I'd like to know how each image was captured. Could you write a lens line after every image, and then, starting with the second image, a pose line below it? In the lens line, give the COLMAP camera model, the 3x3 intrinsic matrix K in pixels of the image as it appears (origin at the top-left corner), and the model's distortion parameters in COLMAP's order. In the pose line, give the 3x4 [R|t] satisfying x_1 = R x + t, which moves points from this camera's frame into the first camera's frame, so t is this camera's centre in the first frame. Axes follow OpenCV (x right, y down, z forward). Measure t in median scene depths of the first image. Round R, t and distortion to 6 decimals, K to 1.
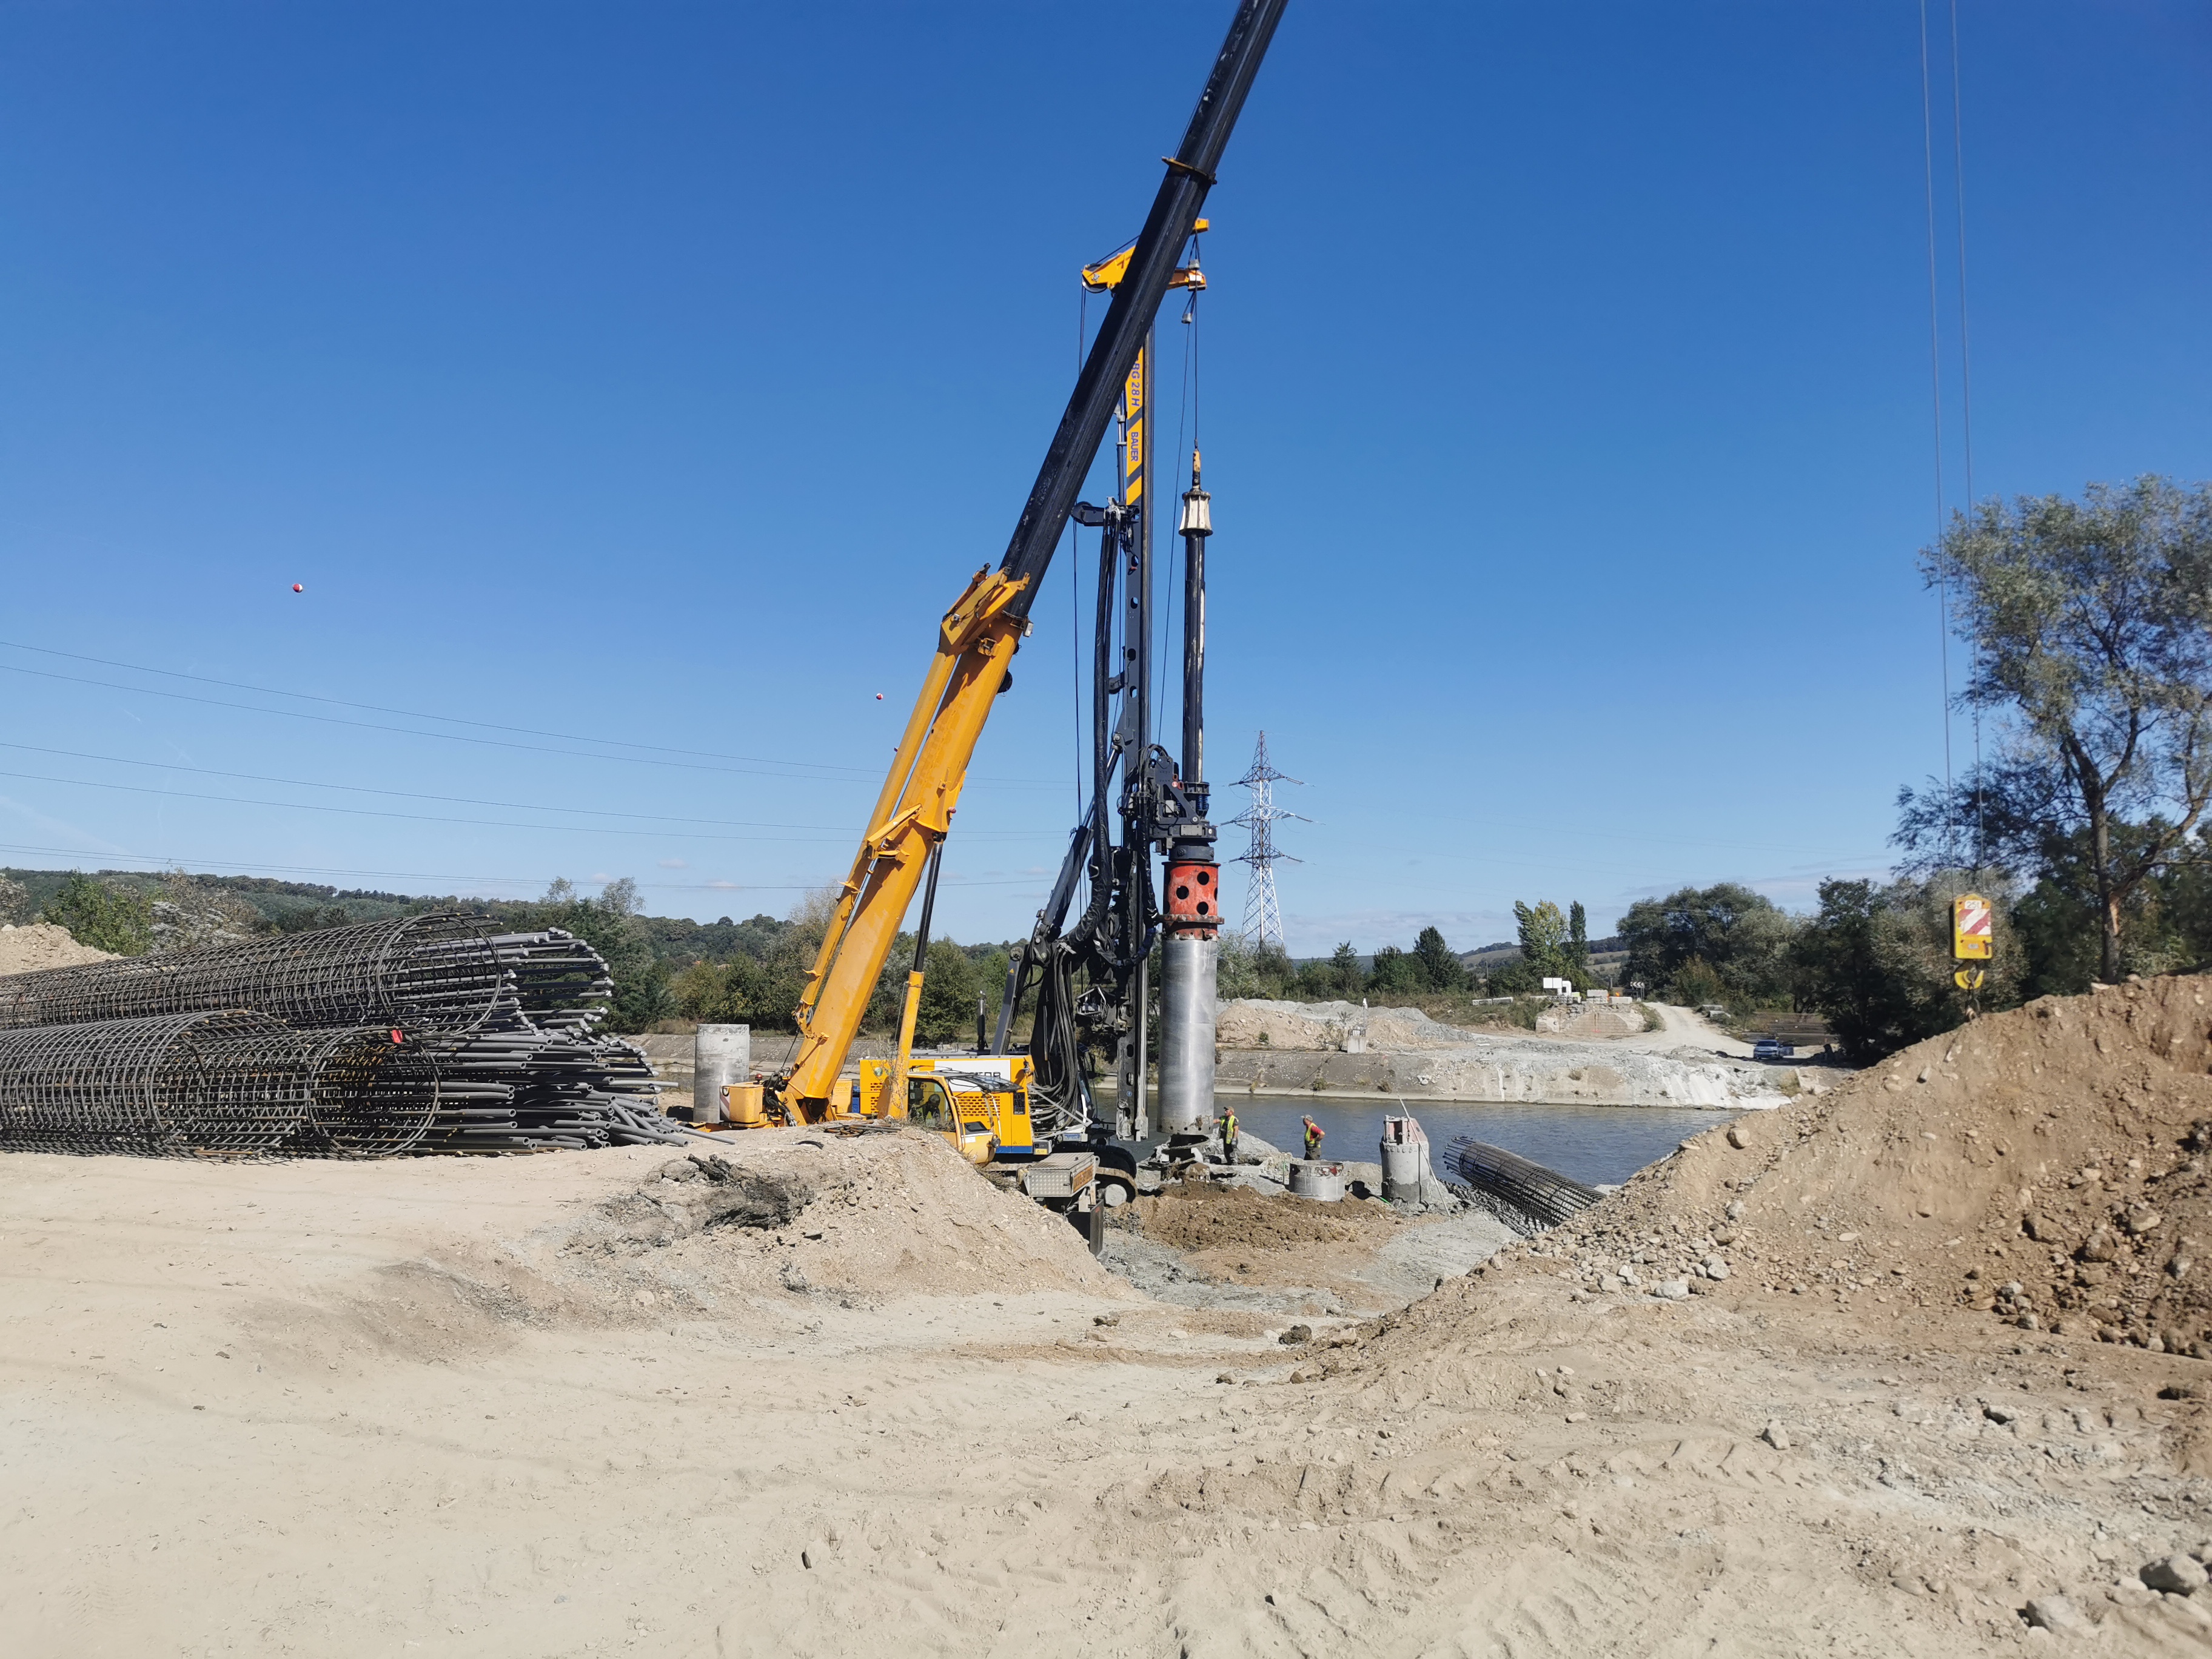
lens RADIAL K [[1726.2, 0, 1100.7], [0, 1726.2, 792.0], [0, 0, 1]] dist [0.011605, -0.001794]
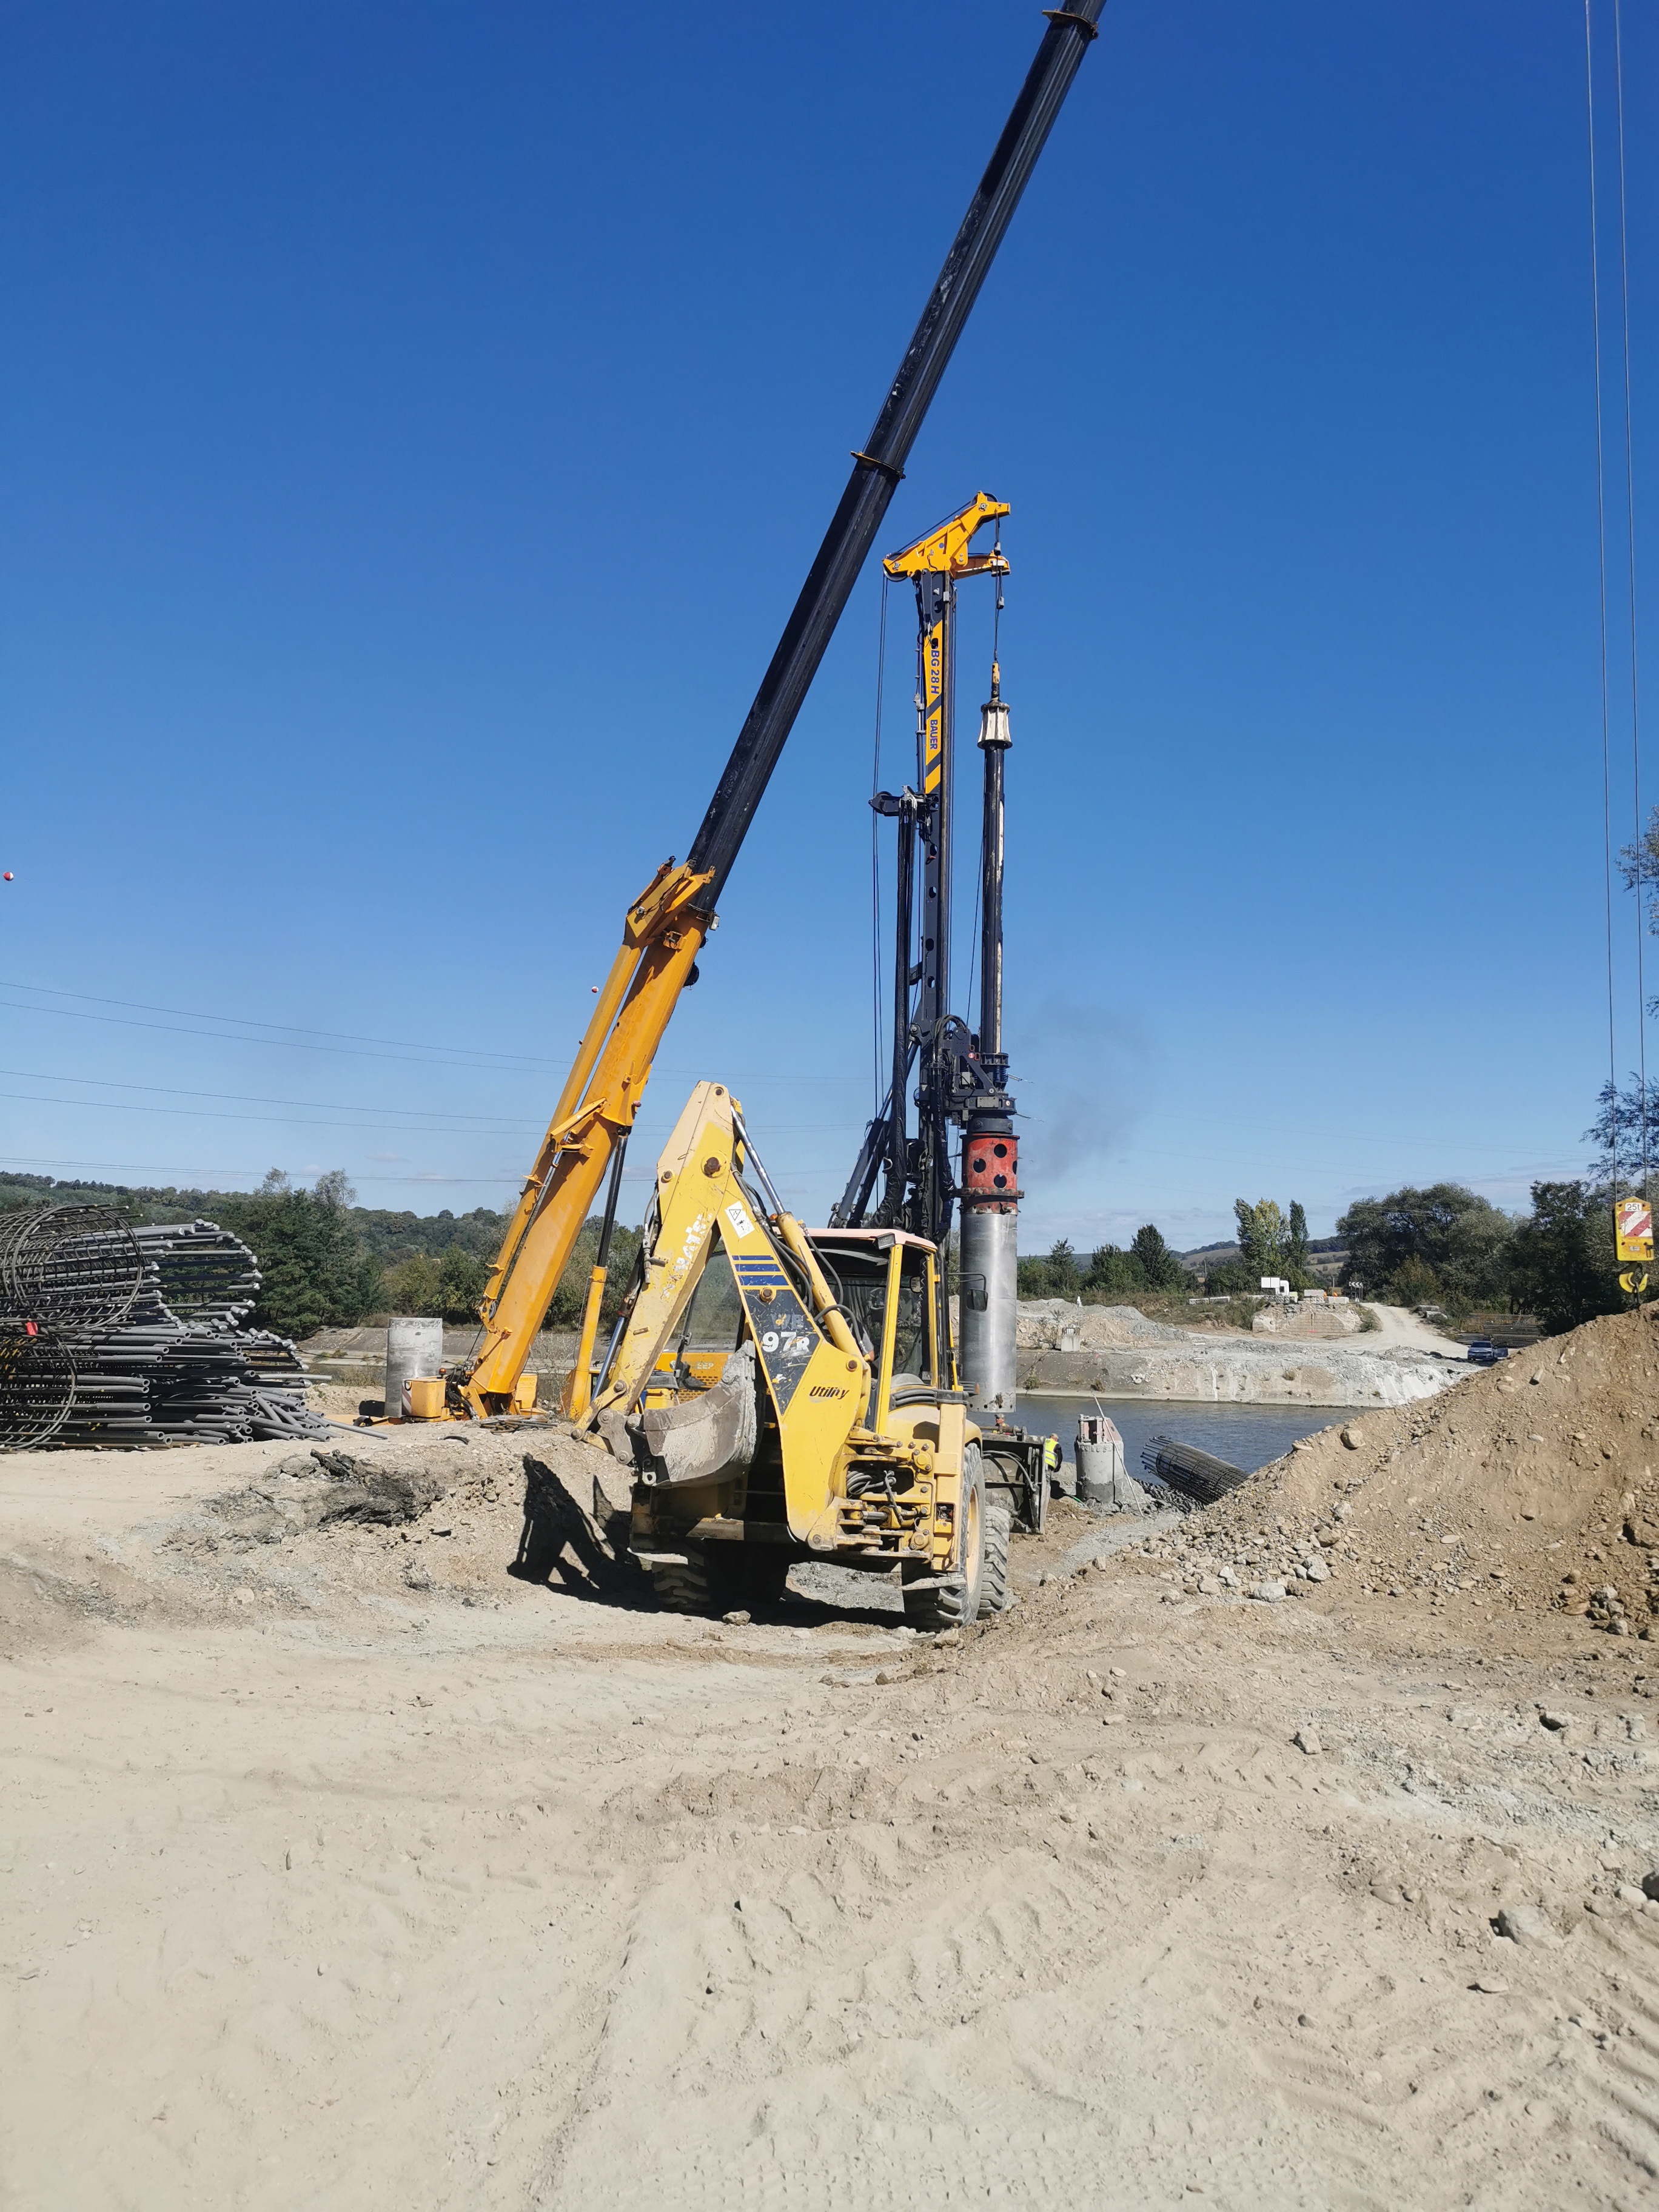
lens RADIAL K [[1733.6, 0, 835.7], [0, 1733.6, 1069.9], [0, 0, 1]] dist [0.020618, -0.000635]
pose [[0.999947, 0.007721, 0.006791, 0.030840], [-0.007653, 0.999921, -0.009926, -0.000021], [-0.006868, 0.009873, 0.999928, 0.000453]]
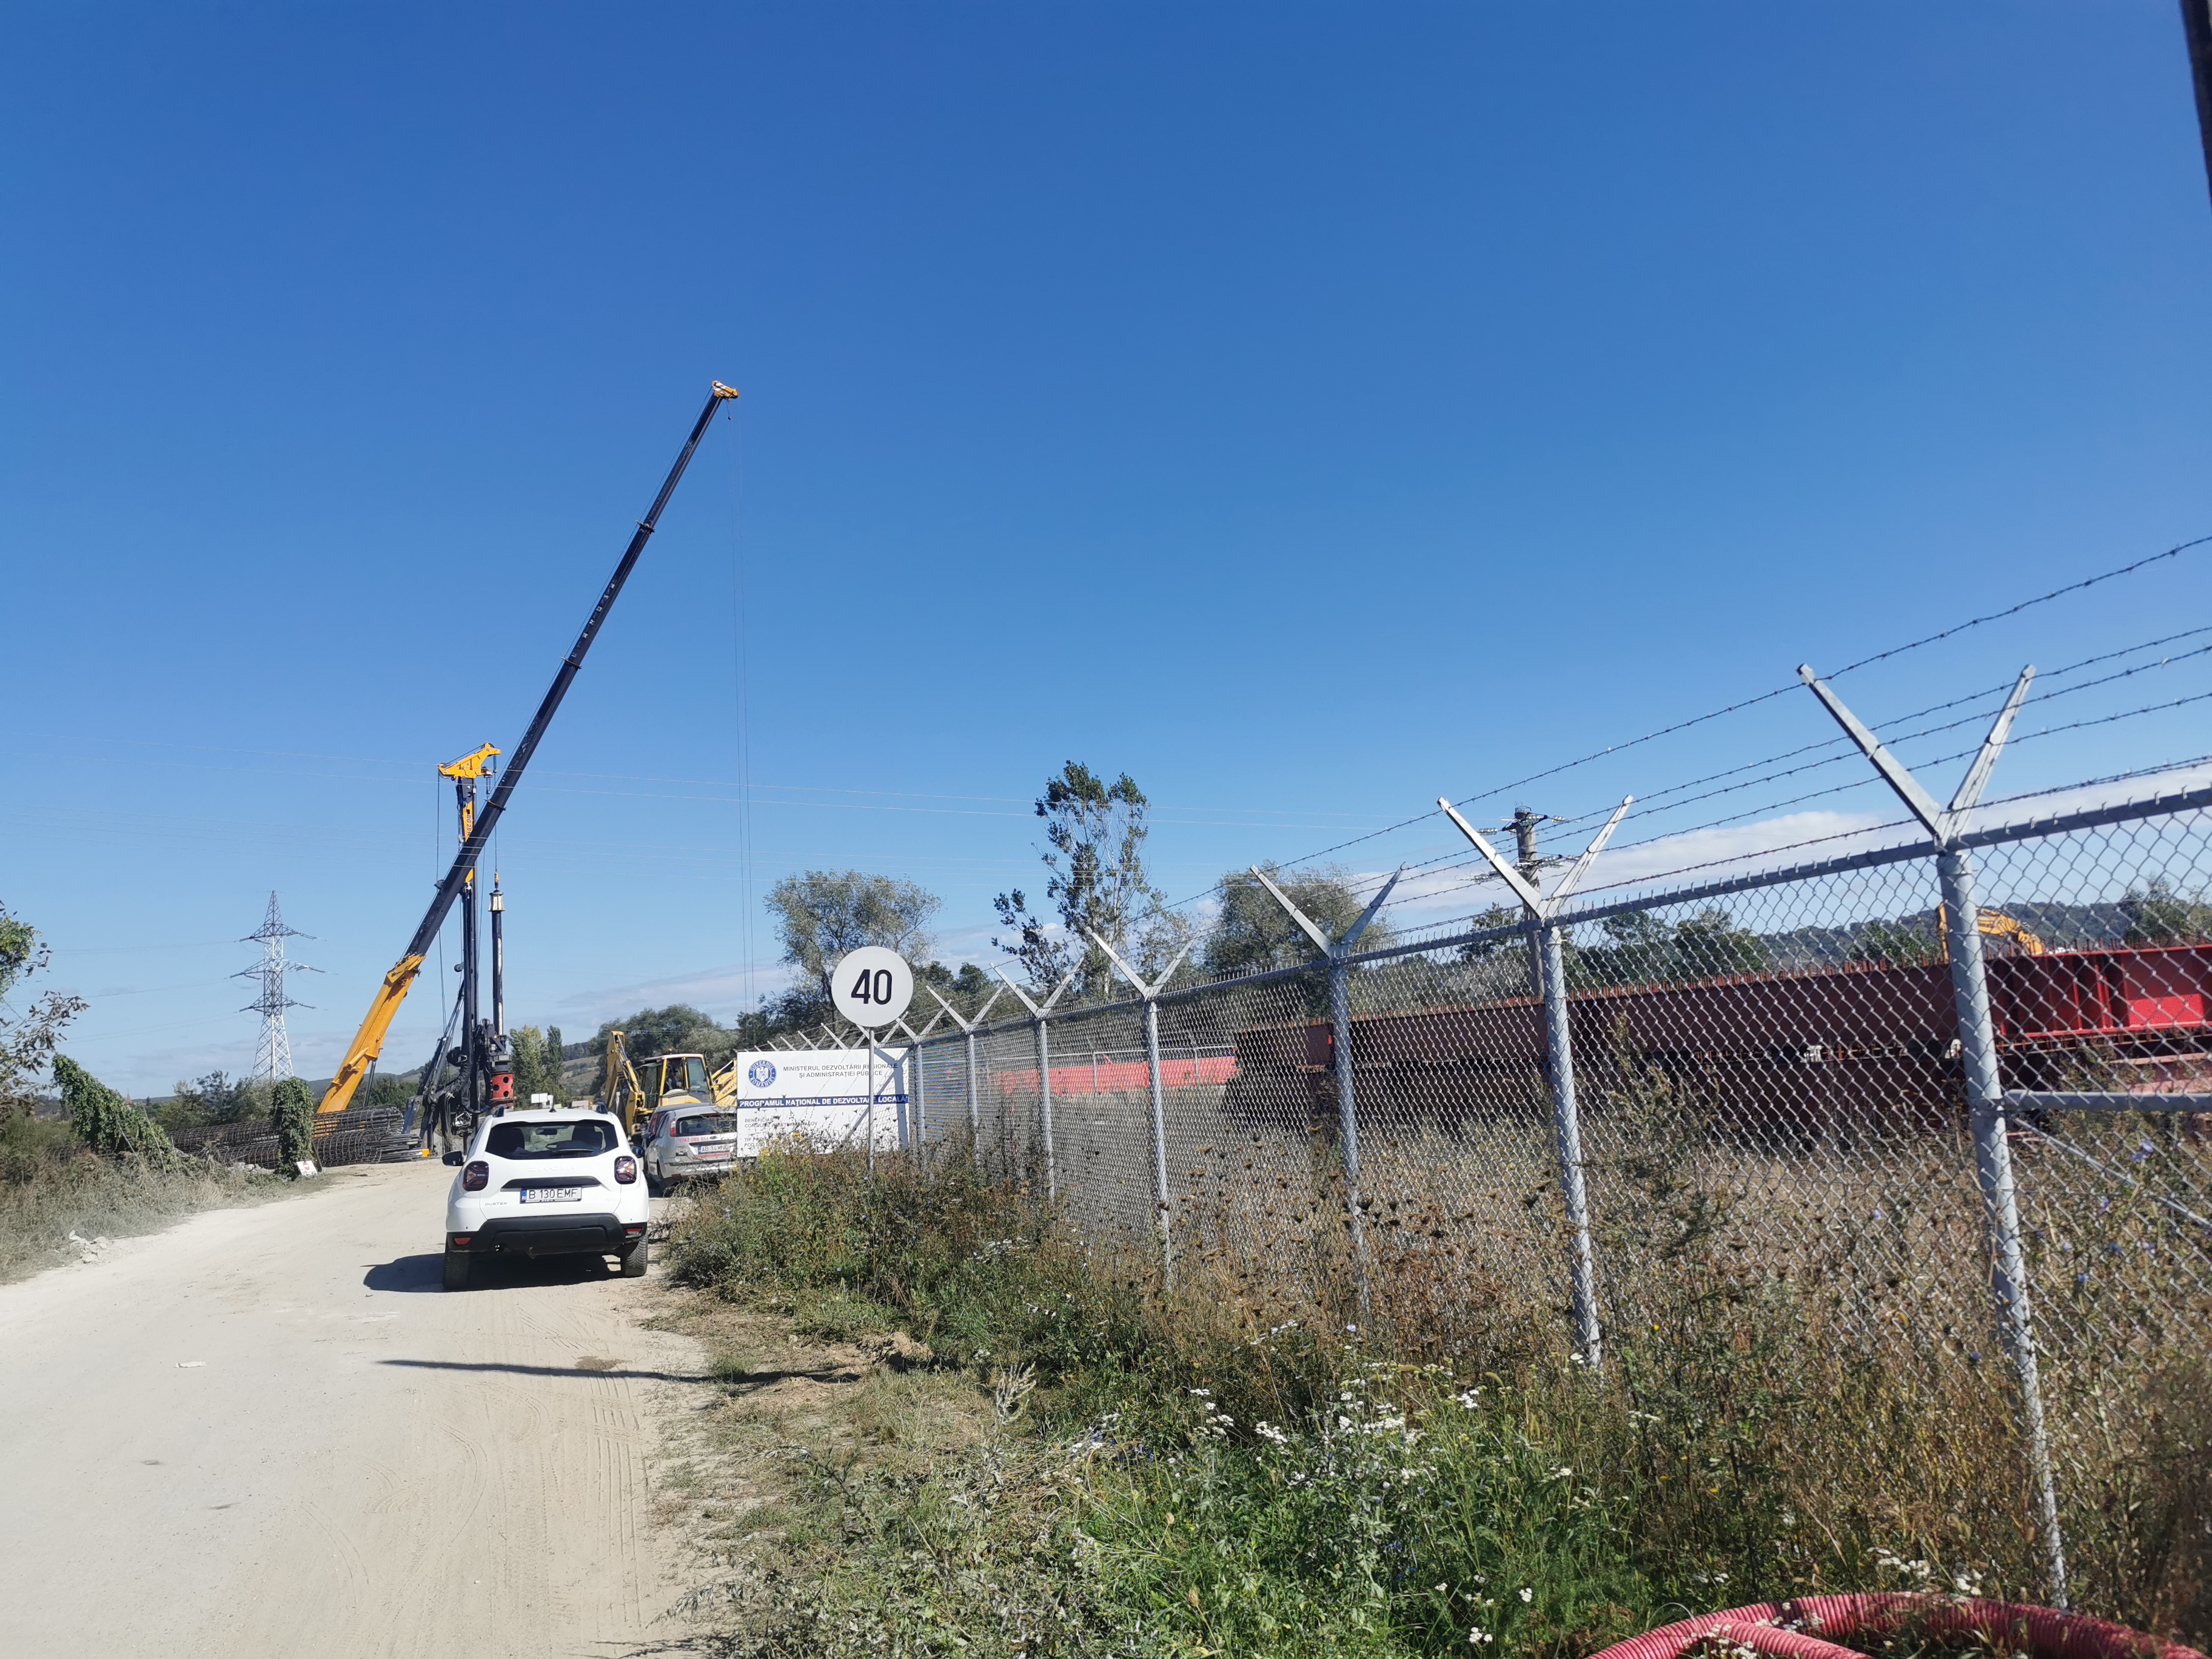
lens RADIAL K [[1733.6, 0, 1103.1], [0, 1733.6, 718.9], [0, 0, 1]] dist [0.020618, -0.000635]
pose [[0.831693, 0.038916, 0.553871, -0.896955], [0.017218, 0.995253, -0.095784, -0.287727], [-0.554969, 0.089200, 0.827075, -2.381472]]
